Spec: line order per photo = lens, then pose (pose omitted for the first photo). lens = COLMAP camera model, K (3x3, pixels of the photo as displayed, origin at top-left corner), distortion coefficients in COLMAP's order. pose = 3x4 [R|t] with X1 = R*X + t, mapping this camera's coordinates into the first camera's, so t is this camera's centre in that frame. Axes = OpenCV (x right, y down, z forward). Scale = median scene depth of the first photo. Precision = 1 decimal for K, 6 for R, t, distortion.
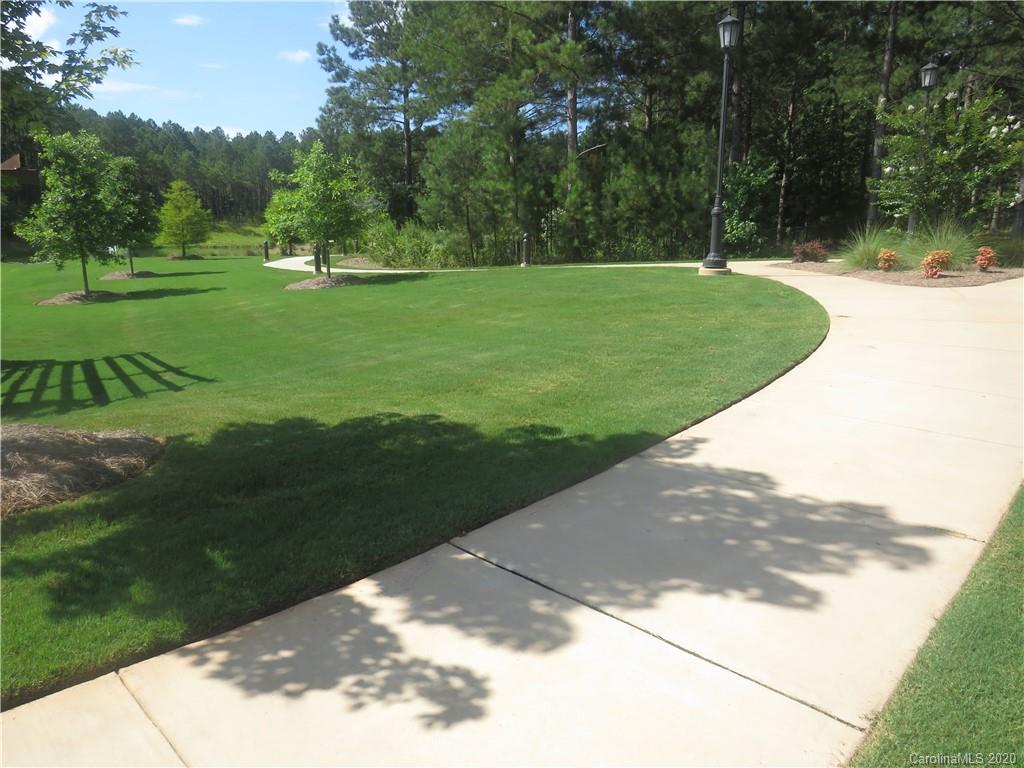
lens RADIAL K [[729.5, 0, 511.5], [0, 729.5, 385.0], [0, 0, 1]] dist [-0.002779, -0.001000]
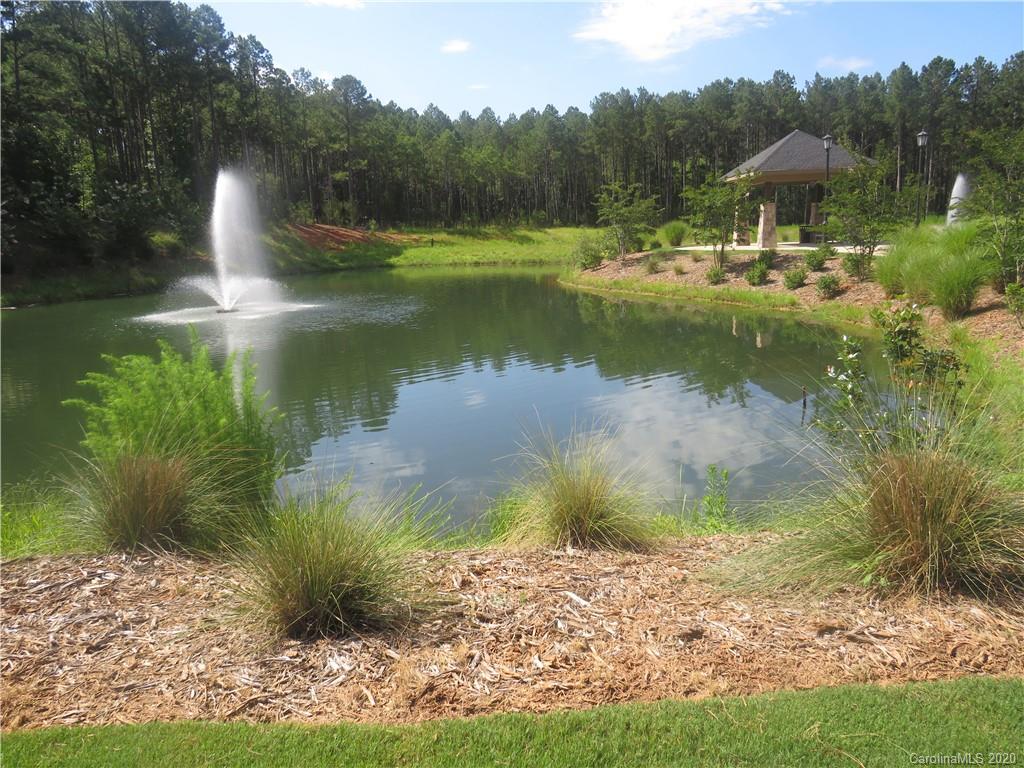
lens RADIAL K [[729.5, 0, 511.7], [0, 729.5, 383.5], [0, 0, 1]] dist [-0.002779, -0.001000]
pose [[0.942024, 0.023923, -0.334690, -0.112731], [-0.026218, 0.999654, -0.002340, -0.057318], [0.334518, 0.010979, 0.942325, 0.283678]]
